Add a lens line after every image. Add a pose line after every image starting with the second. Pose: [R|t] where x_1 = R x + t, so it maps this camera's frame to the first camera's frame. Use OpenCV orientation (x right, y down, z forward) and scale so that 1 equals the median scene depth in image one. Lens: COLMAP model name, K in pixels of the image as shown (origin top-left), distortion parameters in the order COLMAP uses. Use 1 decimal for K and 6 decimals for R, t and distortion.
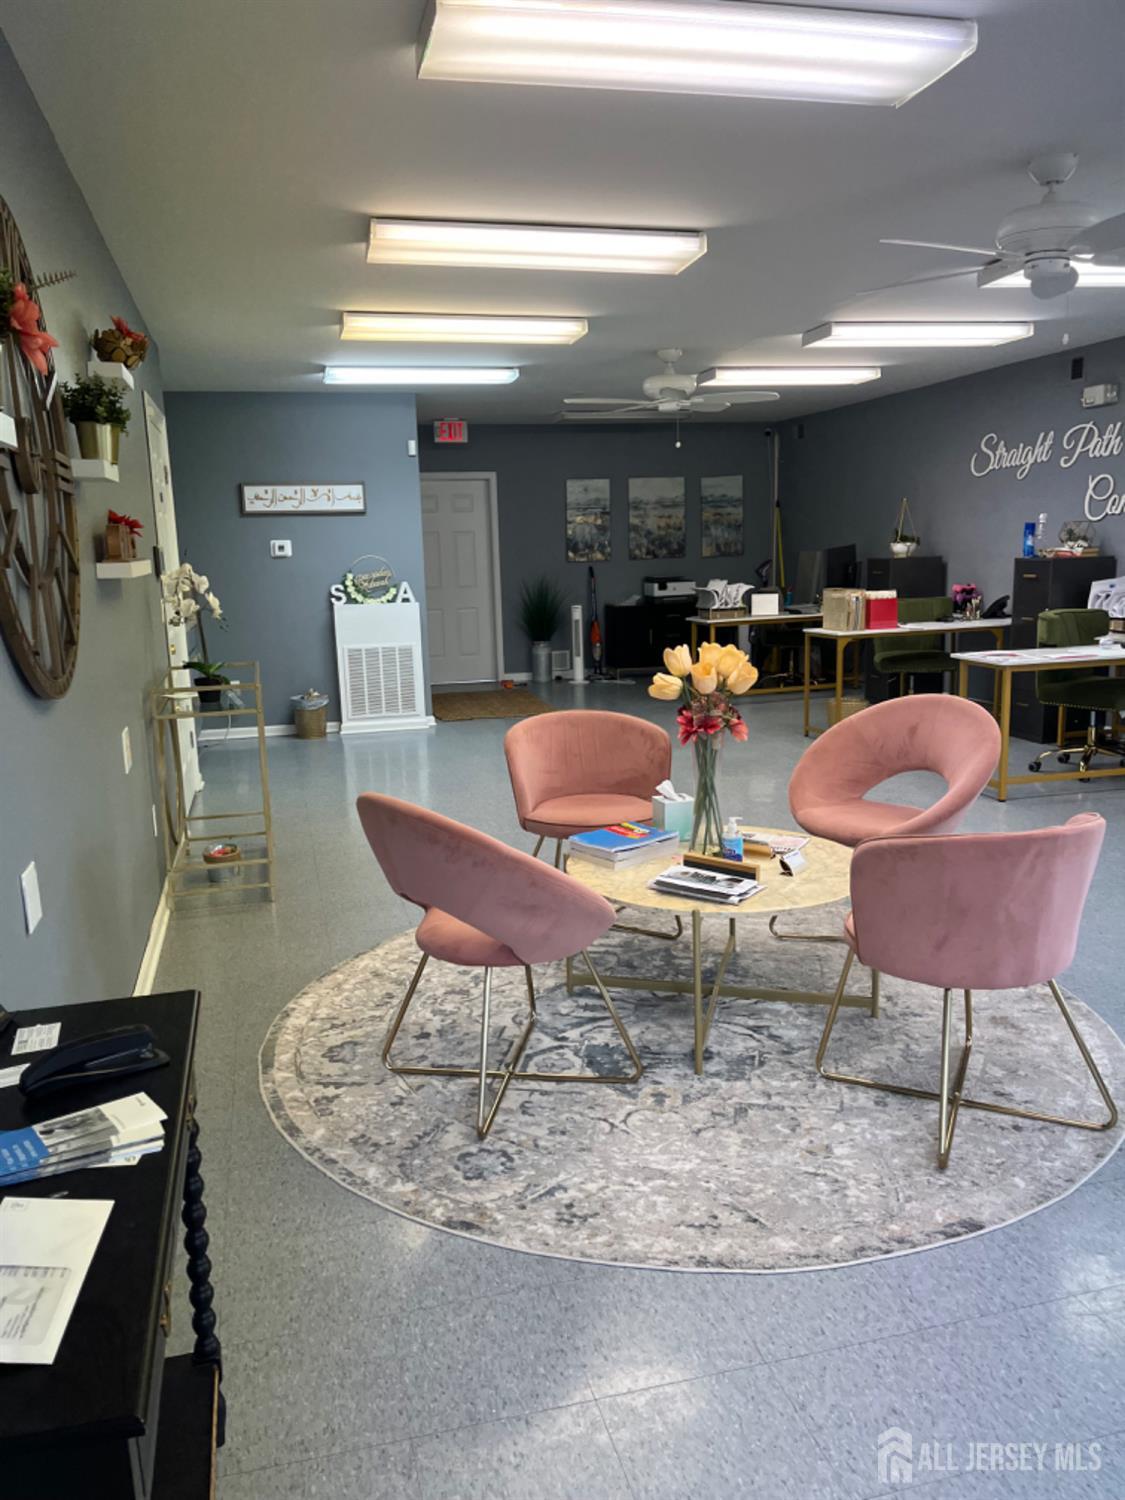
lens RADIAL K [[1067.1, 0, 562.5], [0, 1067.1, 750.0], [0, 0, 1]] dist [0.062429, -0.067090]
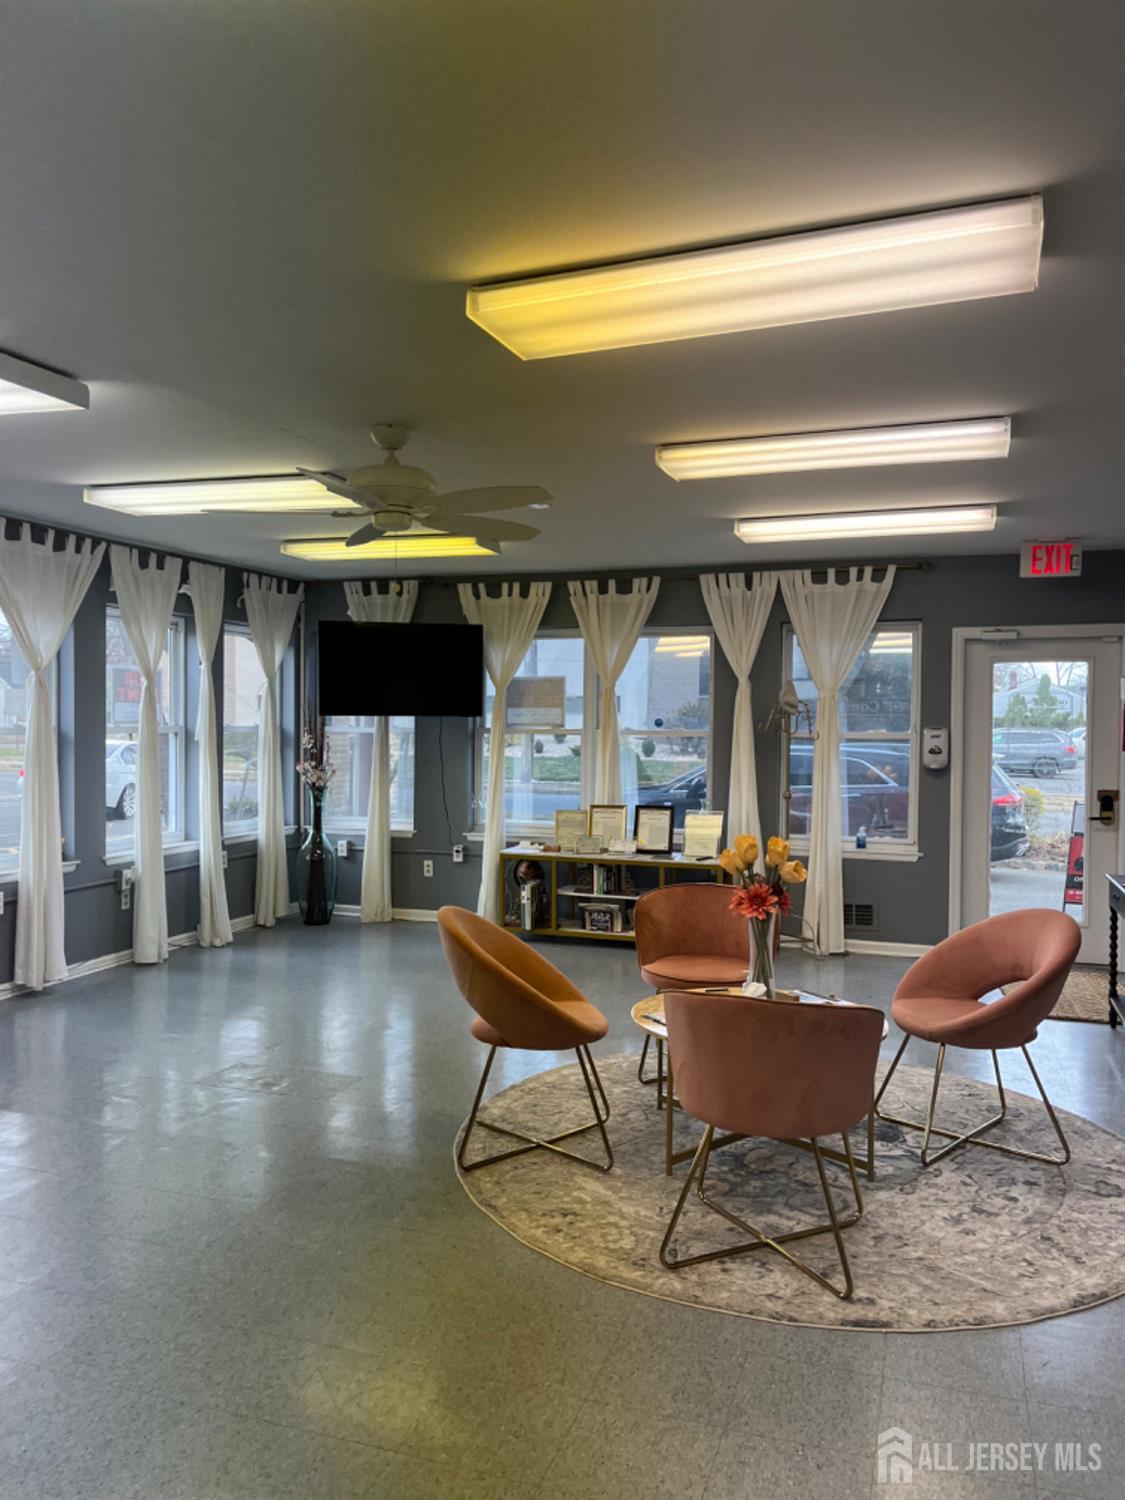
lens RADIAL K [[1104.5, 0, 562.5], [0, 1104.5, 750.0], [0, 0, 1]] dist [0.102494, -0.172903]
pose [[-0.829001, 0.020810, 0.558859, -0.383652], [0.132100, 0.978316, 0.159525, -0.415443], [-0.543421, 0.206072, -0.813774, 2.103799]]
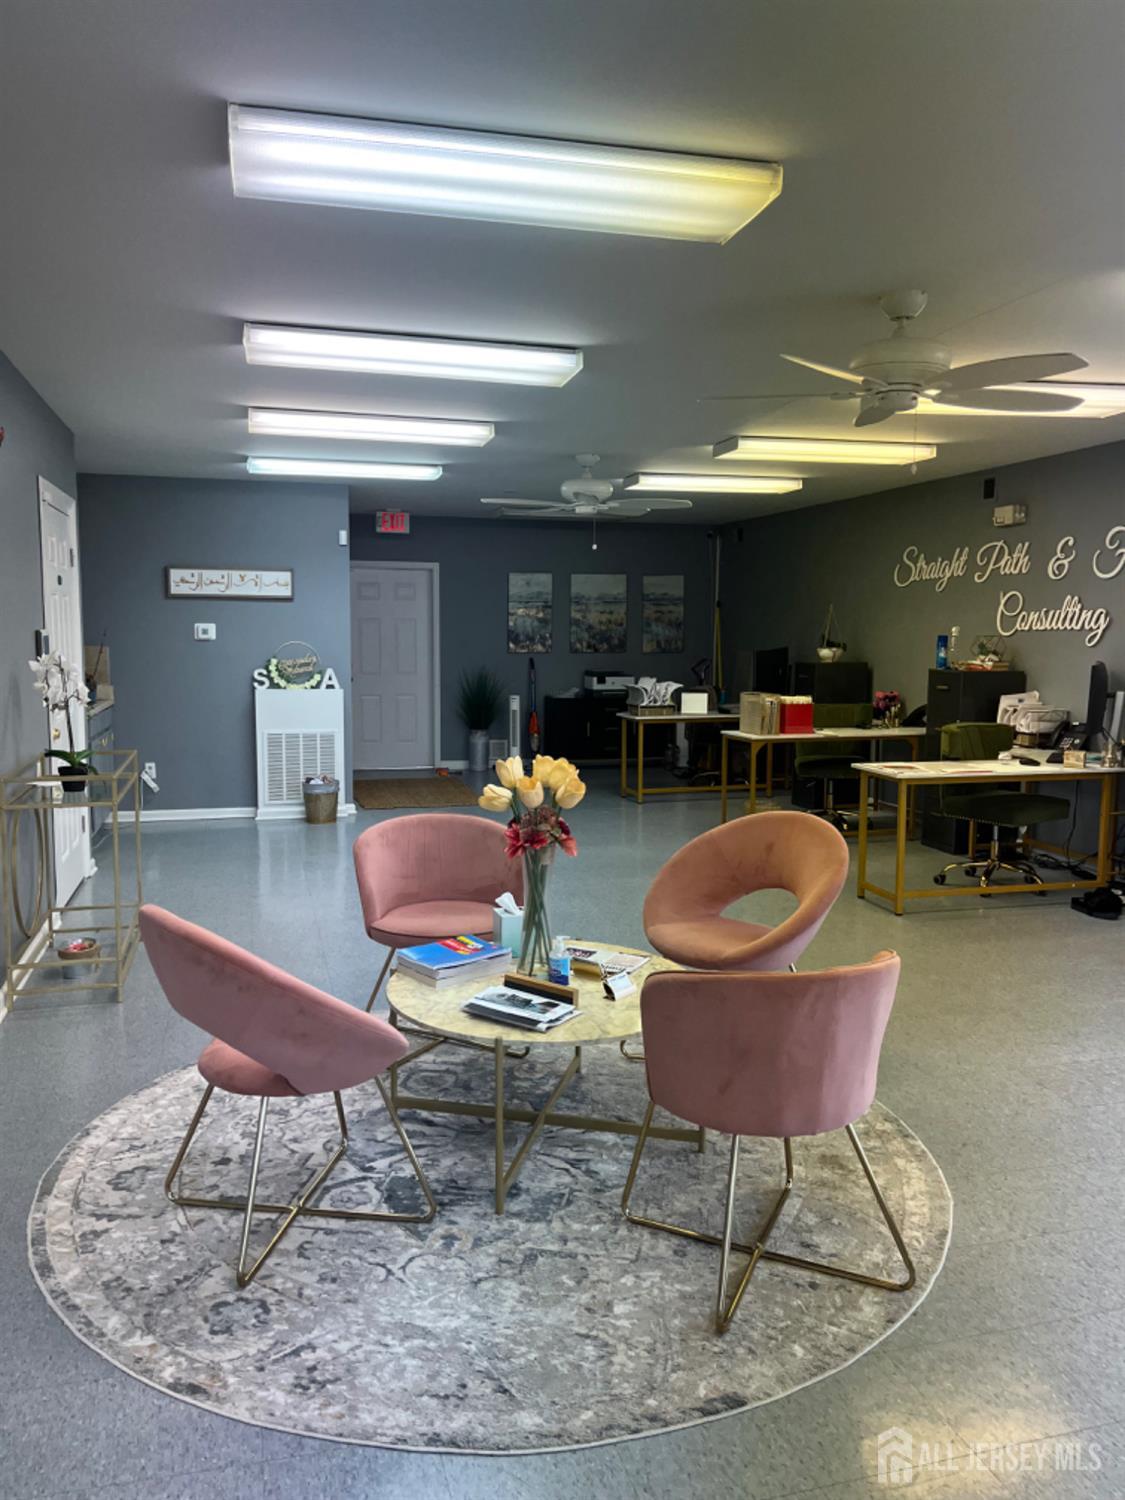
lens RADIAL K [[1067.1, 0, 562.5], [0, 1067.1, 750.0], [0, 0, 1]] dist [0.062429, -0.067090]
pose [[0.999244, 0.034265, 0.018372, 0.137928], [-0.032741, 0.996440, -0.077684, -0.029711], [-0.020968, 0.077024, 0.996809, 0.022140]]
